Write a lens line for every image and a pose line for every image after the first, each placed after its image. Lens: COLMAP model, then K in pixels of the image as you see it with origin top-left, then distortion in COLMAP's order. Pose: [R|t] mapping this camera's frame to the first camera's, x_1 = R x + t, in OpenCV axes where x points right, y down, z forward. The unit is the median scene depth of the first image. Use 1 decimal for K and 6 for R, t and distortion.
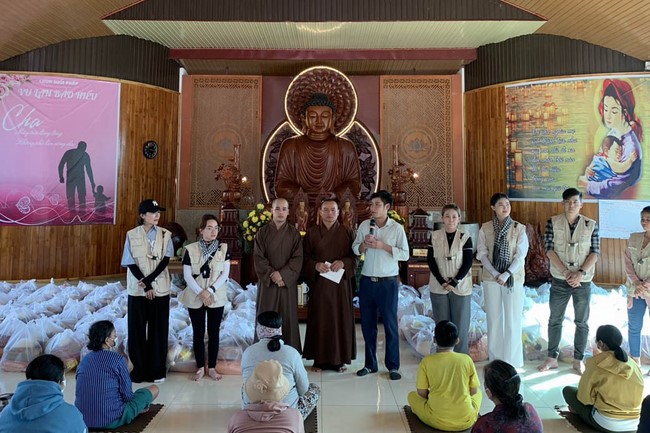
lens RADIAL K [[599.7, 0, 314.8], [0, 599.7, 141.4], [0, 0, 1]] dist [0.121212, -0.250256]
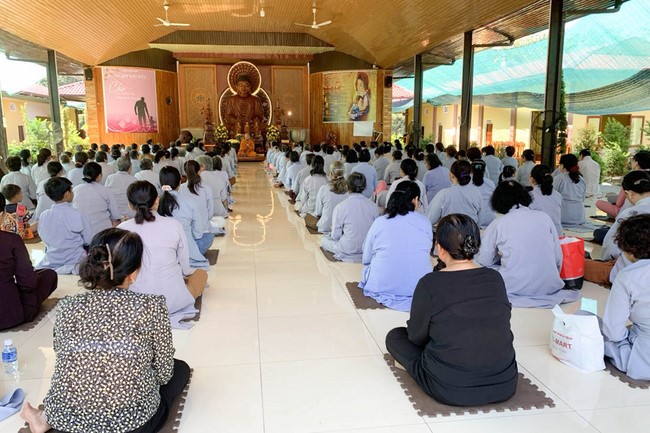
lens RADIAL K [[480.0, 0, 316.5], [0, 480.0, 219.2], [0, 0, 1]] dist [0.074123, -0.143170]
pose [[0.989016, -0.035221, 0.143549, -0.000745], [-0.002207, 0.967565, 0.252612, -0.016097], [-0.147790, -0.250155, 0.956860, -0.928501]]
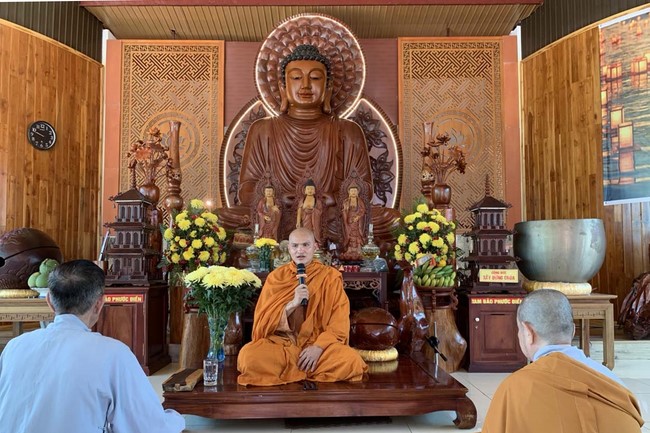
lens RADIAL K [[511.5, 0, 324.3], [0, 511.5, 249.1], [0, 0, 1]] dist [0.000647, -0.001352]
pose [[0.999915, -0.011714, 0.005669, 0.021381], [0.011467, 0.999057, 0.041872, 0.114623], [-0.006155, -0.041804, 0.999107, 0.455826]]
